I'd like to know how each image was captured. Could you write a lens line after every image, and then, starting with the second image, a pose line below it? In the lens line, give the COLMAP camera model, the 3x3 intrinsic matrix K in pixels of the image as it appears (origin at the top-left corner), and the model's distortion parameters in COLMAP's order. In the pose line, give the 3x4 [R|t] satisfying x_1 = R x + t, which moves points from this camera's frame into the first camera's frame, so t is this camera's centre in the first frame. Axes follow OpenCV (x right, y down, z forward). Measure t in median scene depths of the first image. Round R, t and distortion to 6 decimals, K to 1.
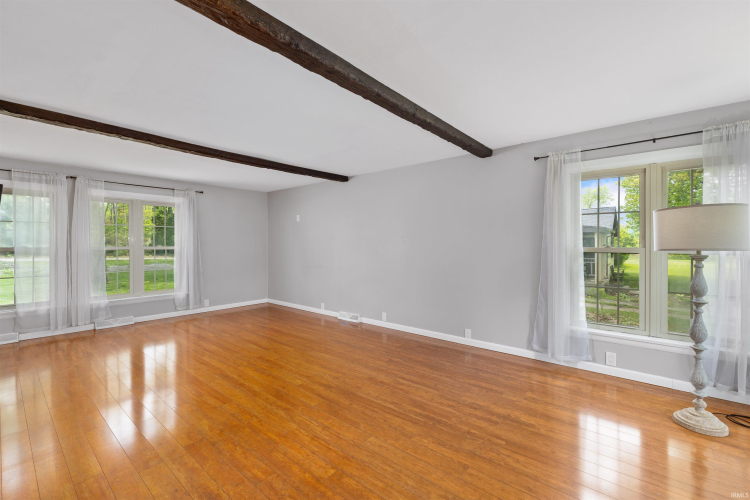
lens RADIAL K [[320.1, 0, 374.3], [0, 320.1, 246.0], [0, 0, 1]] dist [-0.002441, 0.000876]
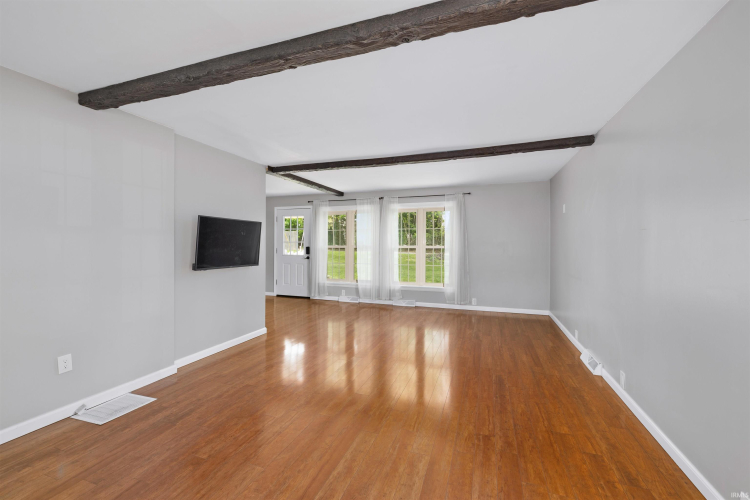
lens RADIAL K [[320.1, 0, 374.3], [0, 320.1, 248.6], [0, 0, 1]] dist [-0.002441, 0.000876]
pose [[0.344897, 0.014389, -0.938530, 0.426097], [-0.006037, 0.999896, 0.013112, -0.002593], [0.938621, 0.001144, 0.344948, 0.469442]]
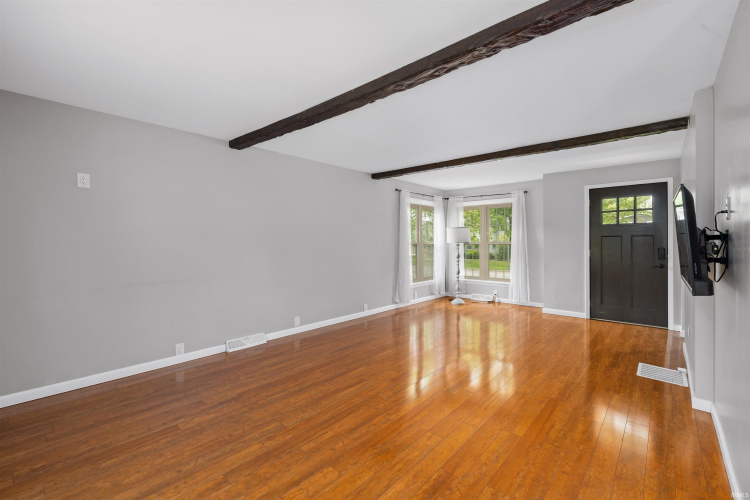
lens RADIAL K [[320.1, 0, 388.3], [0, 320.1, 239.8], [0, 0, 1]] dist [-0.002441, 0.000876]
pose [[0.012819, 0.005104, 0.999905, -0.943593], [0.006192, 0.999967, -0.005184, 0.000447], [-0.999899, 0.006258, 0.012787, 0.811502]]
